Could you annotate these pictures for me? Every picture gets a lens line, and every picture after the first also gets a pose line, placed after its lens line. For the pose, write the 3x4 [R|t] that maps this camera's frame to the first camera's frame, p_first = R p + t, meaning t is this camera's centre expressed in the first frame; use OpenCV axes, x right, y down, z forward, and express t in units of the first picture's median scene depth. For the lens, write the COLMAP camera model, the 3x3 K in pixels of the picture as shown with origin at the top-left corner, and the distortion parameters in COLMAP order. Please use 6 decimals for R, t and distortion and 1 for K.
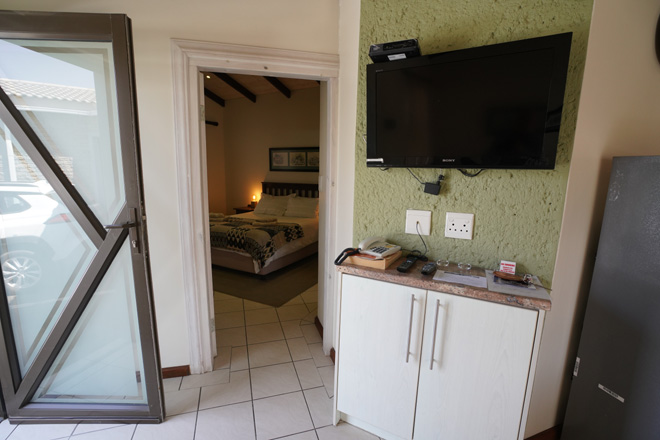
lens RADIAL K [[302.0, 0, 327.5], [0, 302.0, 222.4], [0, 0, 1]] dist [-0.062243, 0.024629]
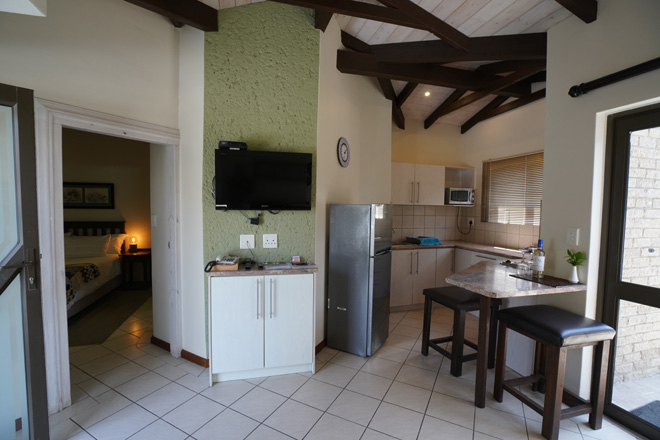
lens RADIAL K [[302.0, 0, 327.5], [0, 302.0, 222.4], [0, 0, 1]] dist [-0.062243, 0.024629]
pose [[0.718233, -0.043292, 0.694455, -0.528520], [0.114876, 0.991744, -0.056985, 0.039499], [-0.686254, 0.120705, 0.717276, -0.518994]]
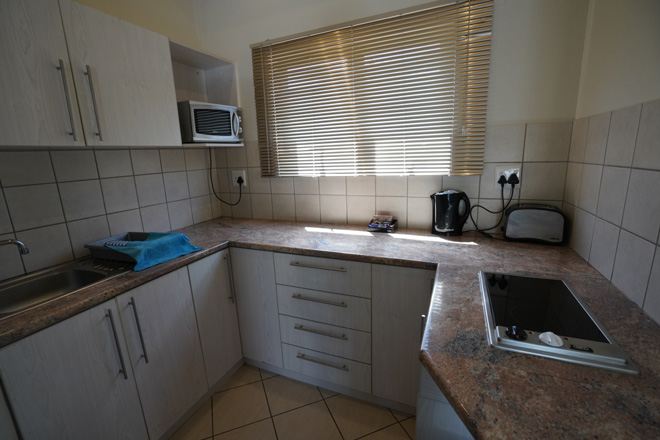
lens RADIAL K [[302.0, 0, 327.5], [0, 302.0, 222.4], [0, 0, 1]] dist [-0.062243, 0.024629]
pose [[-0.072090, -0.238745, 0.968403, 1.044386], [0.205277, 0.946591, 0.248649, -0.046694], [-0.976045, 0.216716, -0.019231, 0.283934]]
